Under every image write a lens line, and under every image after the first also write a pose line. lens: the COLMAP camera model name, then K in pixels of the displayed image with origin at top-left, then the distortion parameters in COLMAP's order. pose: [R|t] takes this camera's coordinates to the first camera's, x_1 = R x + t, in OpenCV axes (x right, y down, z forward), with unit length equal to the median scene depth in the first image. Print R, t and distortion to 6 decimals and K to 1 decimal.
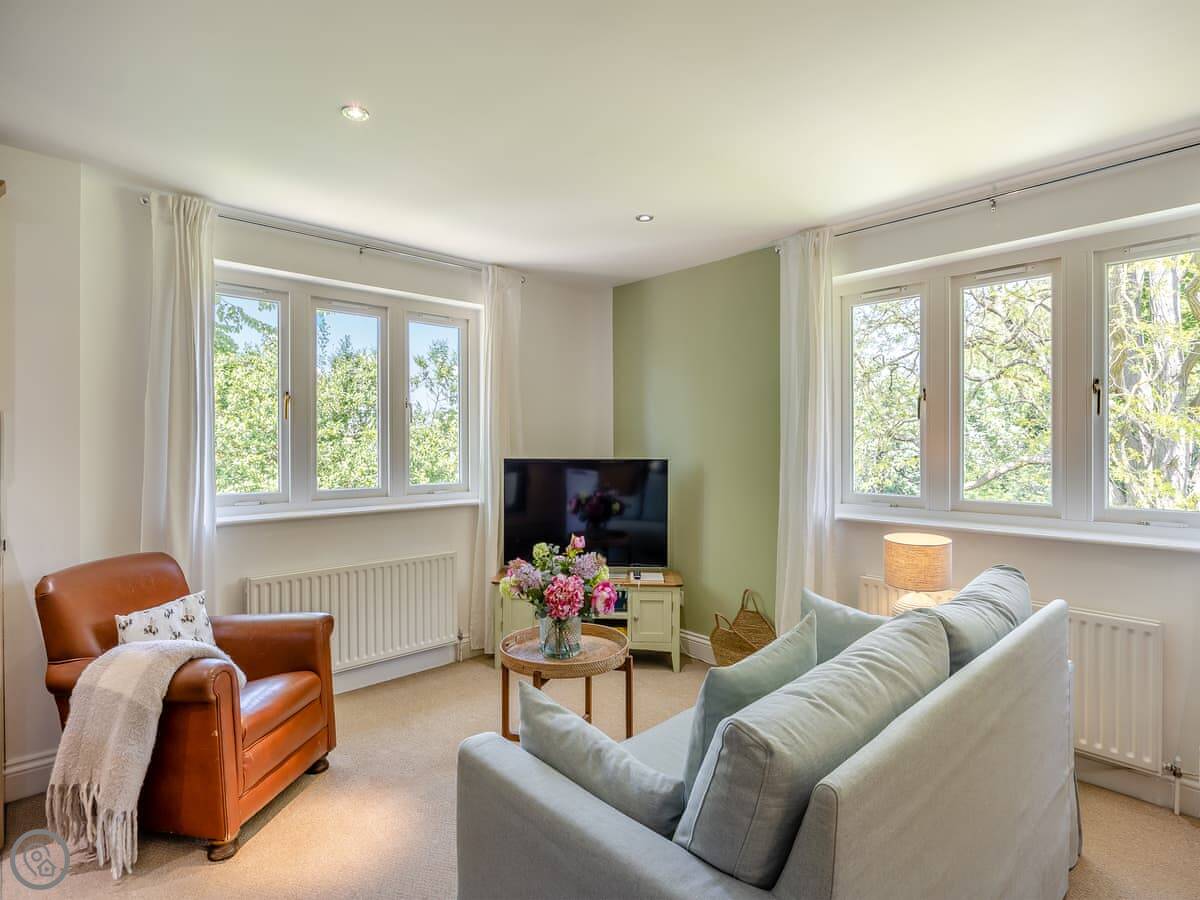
lens RADIAL K [[614.3, 0, 602.2], [0, 614.3, 446.1], [0, 0, 1]] dist [-0.009805, -0.000724]
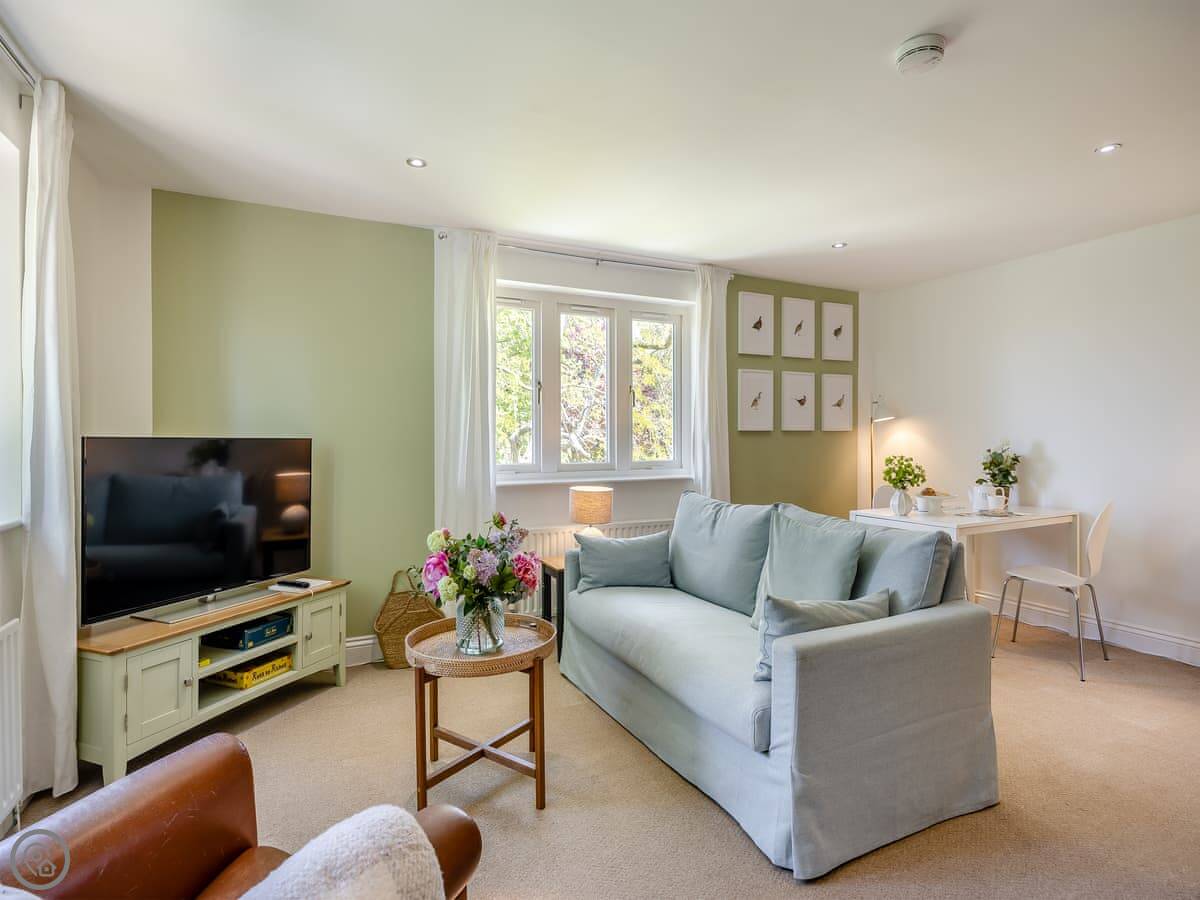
lens RADIAL K [[614.3, 0, 602.2], [0, 614.3, 446.1], [0, 0, 1]] dist [-0.009805, -0.000724]
pose [[0.293113, -0.010016, 0.956025, -0.854915], [0.007470, 0.999939, 0.008185, 0.043452], [-0.956049, 0.004742, 0.293170, 0.580285]]
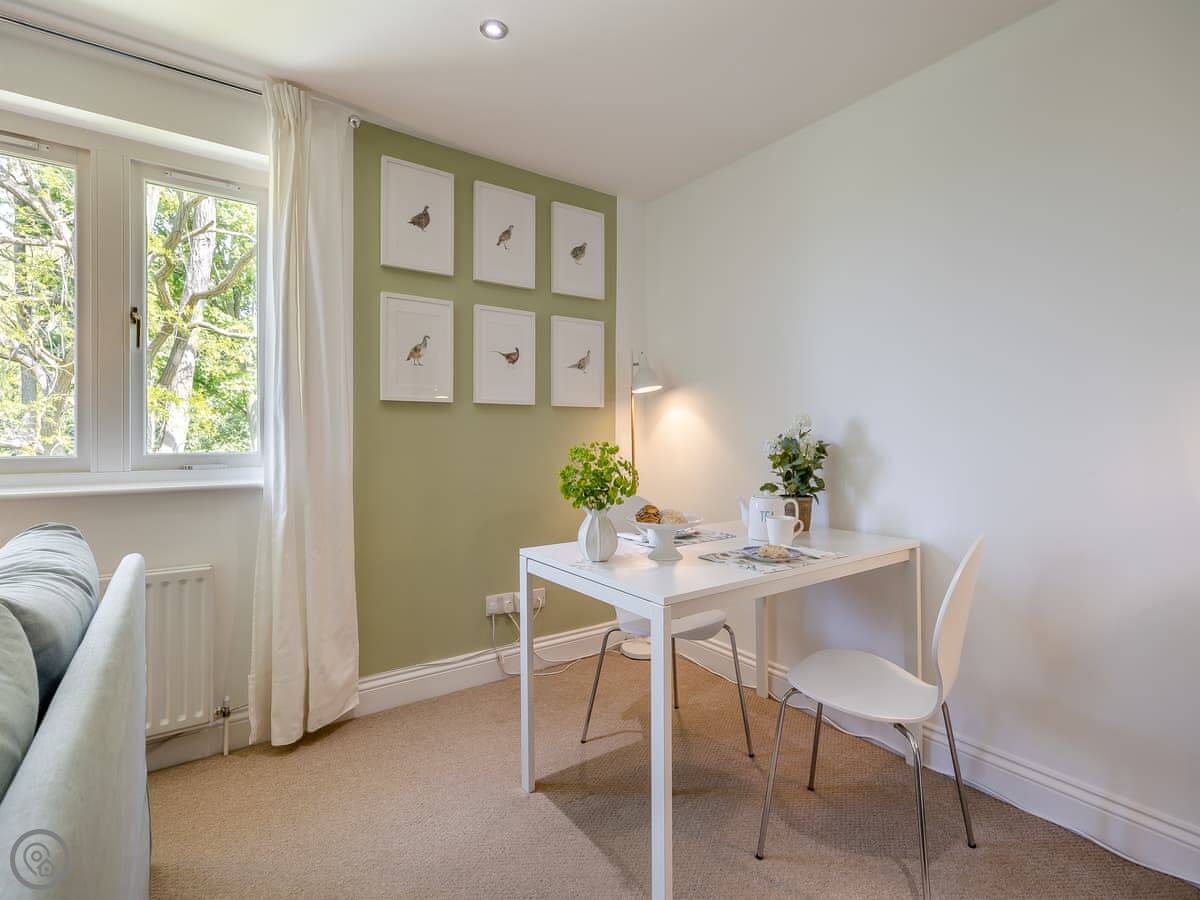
lens RADIAL K [[591.8, 0, 603.7], [0, 591.8, 434.3], [0, 0, 1]] dist [0.007245, 0.000612]
pose [[0.127399, 0.002796, 0.991848, 0.053105], [0.003895, 0.999987, -0.003320, 0.077270], [-0.991844, 0.004286, 0.127386, 0.228409]]
